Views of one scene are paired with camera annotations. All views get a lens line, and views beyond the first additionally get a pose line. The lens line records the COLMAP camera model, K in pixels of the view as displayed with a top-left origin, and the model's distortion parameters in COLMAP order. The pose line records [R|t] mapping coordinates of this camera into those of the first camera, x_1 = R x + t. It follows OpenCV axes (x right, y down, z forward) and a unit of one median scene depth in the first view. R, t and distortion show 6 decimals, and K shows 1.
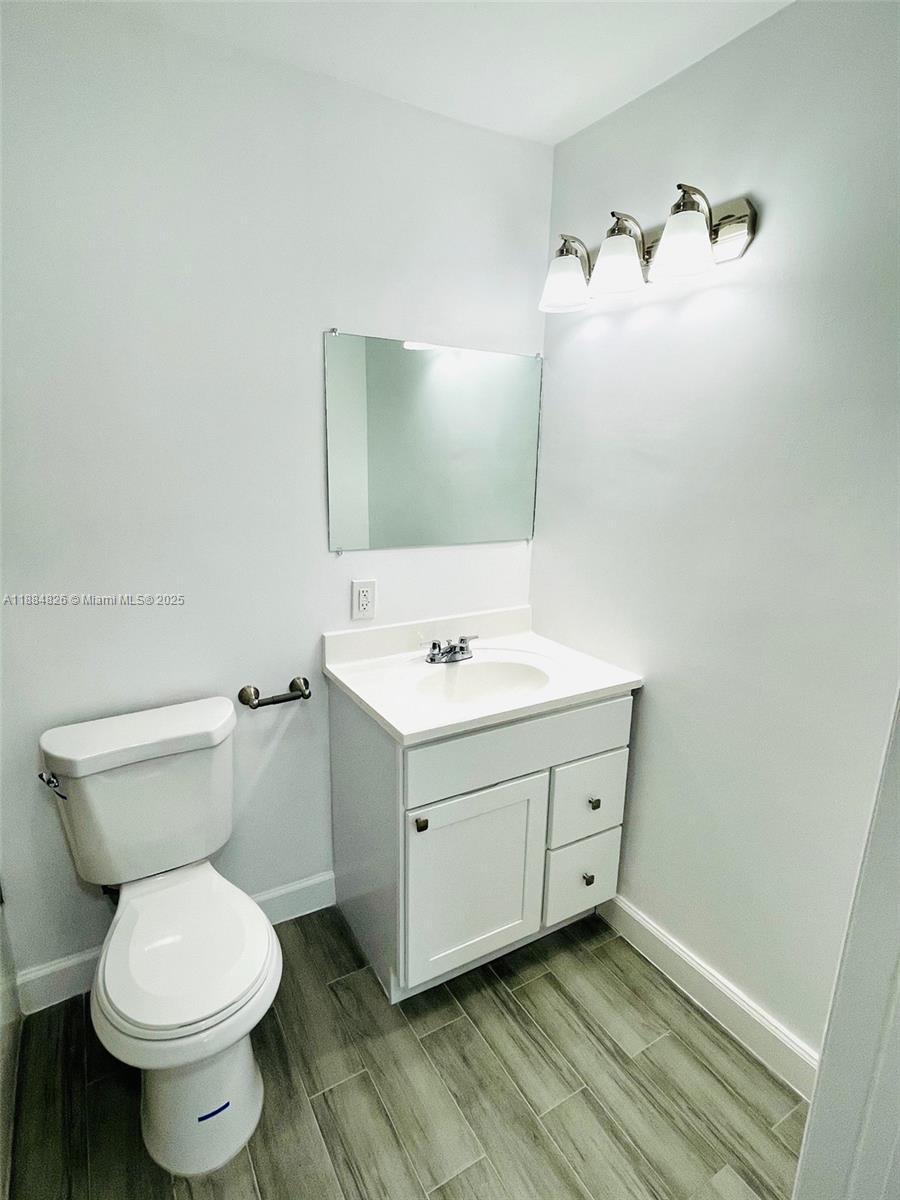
lens RADIAL K [[634.6, 0, 451.6], [0, 634.6, 596.8], [0, 0, 1]] dist [-0.000903, 0.004058]
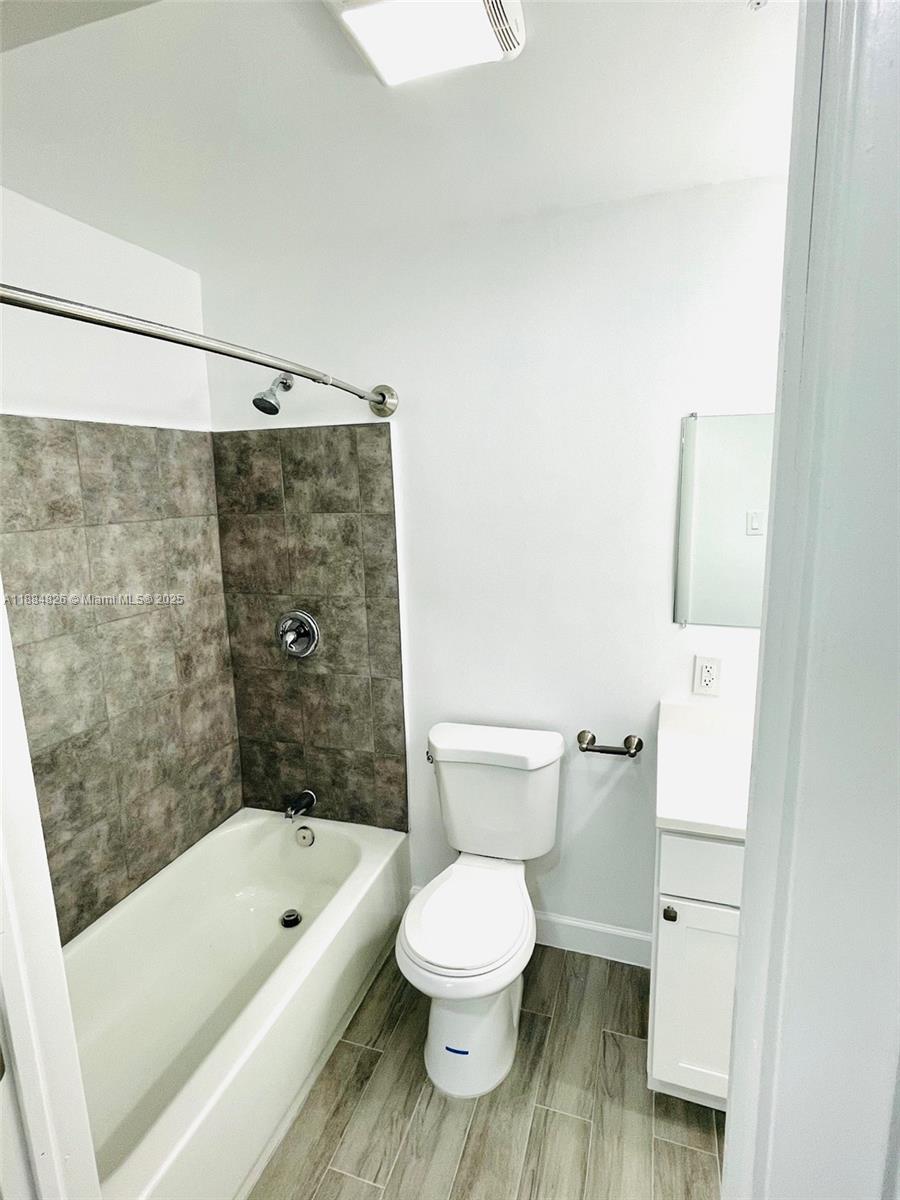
lens RADIAL K [[634.6, 0, 447.6], [0, 634.6, 600.7], [0, 0, 1]] dist [-0.000903, 0.004058]
pose [[0.649063, 0.105294, -0.753412, 0.398218], [-0.144644, 0.989389, 0.013663, -0.079036], [0.746857, 0.100108, 0.657406, 0.051532]]
